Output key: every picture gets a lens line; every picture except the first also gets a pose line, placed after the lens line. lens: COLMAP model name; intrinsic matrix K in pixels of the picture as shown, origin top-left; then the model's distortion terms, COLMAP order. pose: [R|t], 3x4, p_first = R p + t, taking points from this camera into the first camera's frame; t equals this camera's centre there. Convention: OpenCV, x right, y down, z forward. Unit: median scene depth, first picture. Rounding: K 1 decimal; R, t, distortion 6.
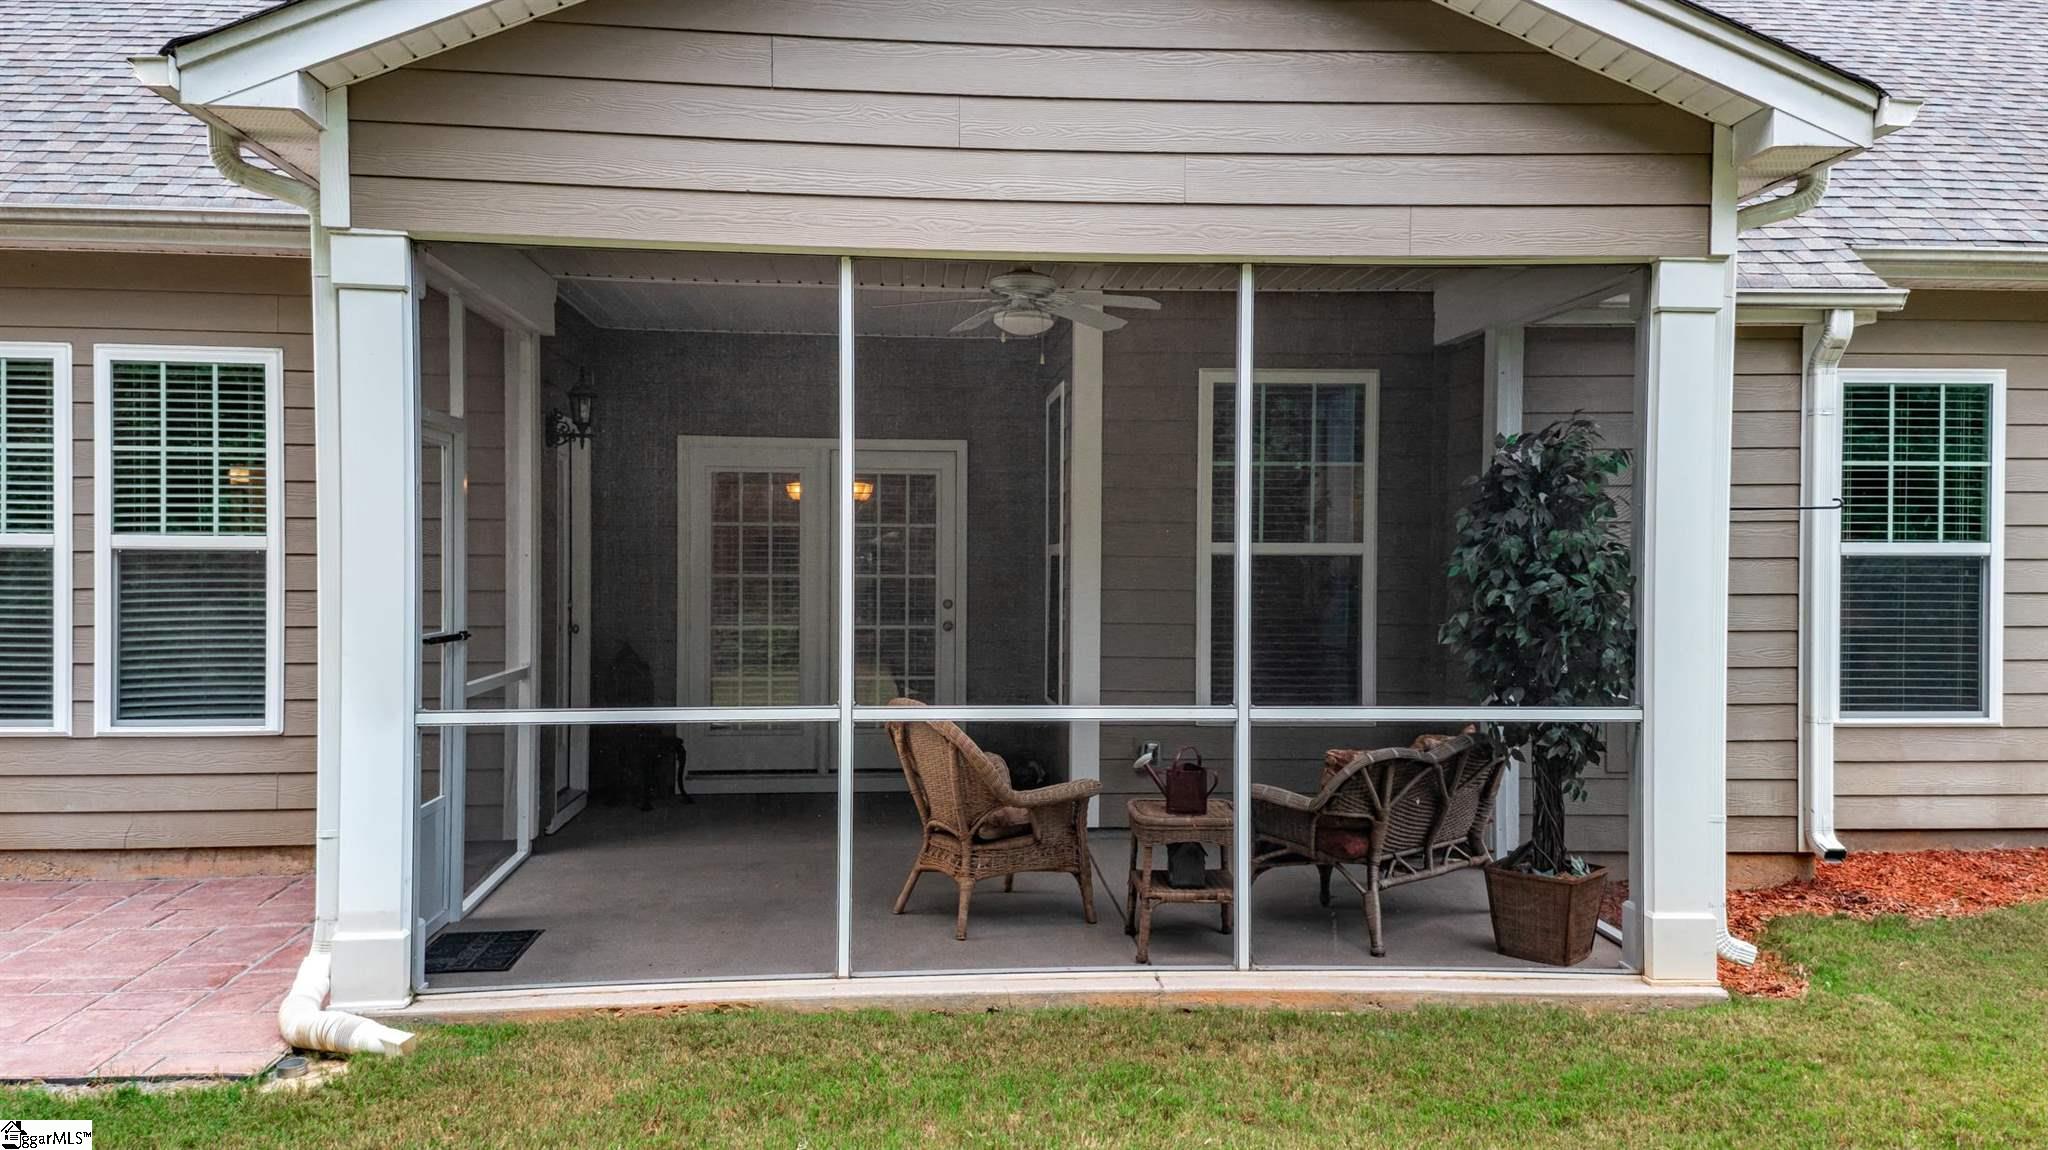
lens RADIAL K [[1527.8, 0, 1024.0], [0, 1527.8, 575.0], [0, 0, 1]] dist [0.268904, -0.341659]
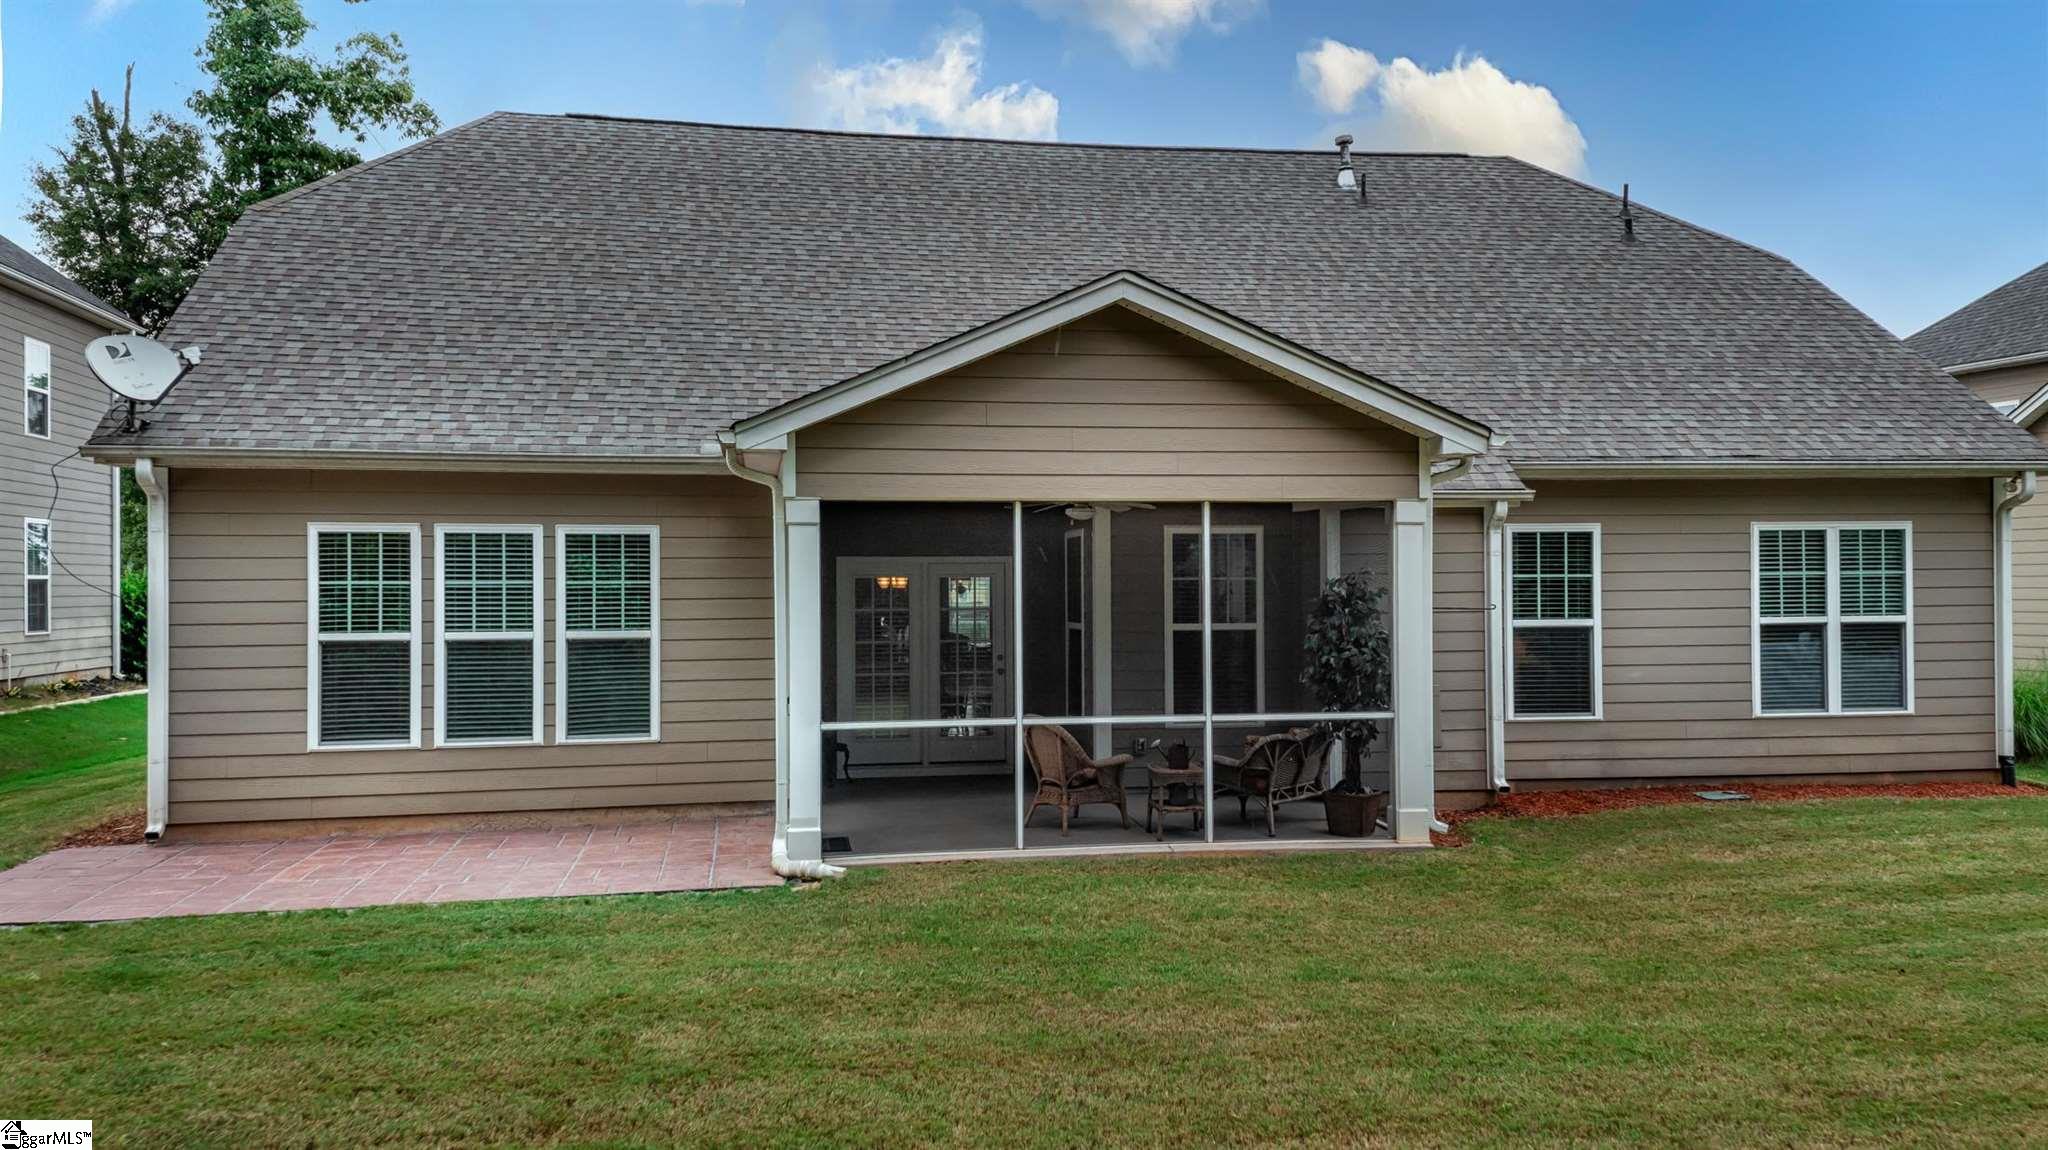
lens RADIAL K [[1527.8, 0, 1024.0], [0, 1527.8, 575.0], [0, 0, 1]] dist [0.268904, -0.341659]
pose [[0.995942, -0.010720, 0.089355, -0.257743], [0.012121, 0.999812, -0.015154, -0.066221], [-0.089176, 0.016176, 0.995885, -0.930029]]
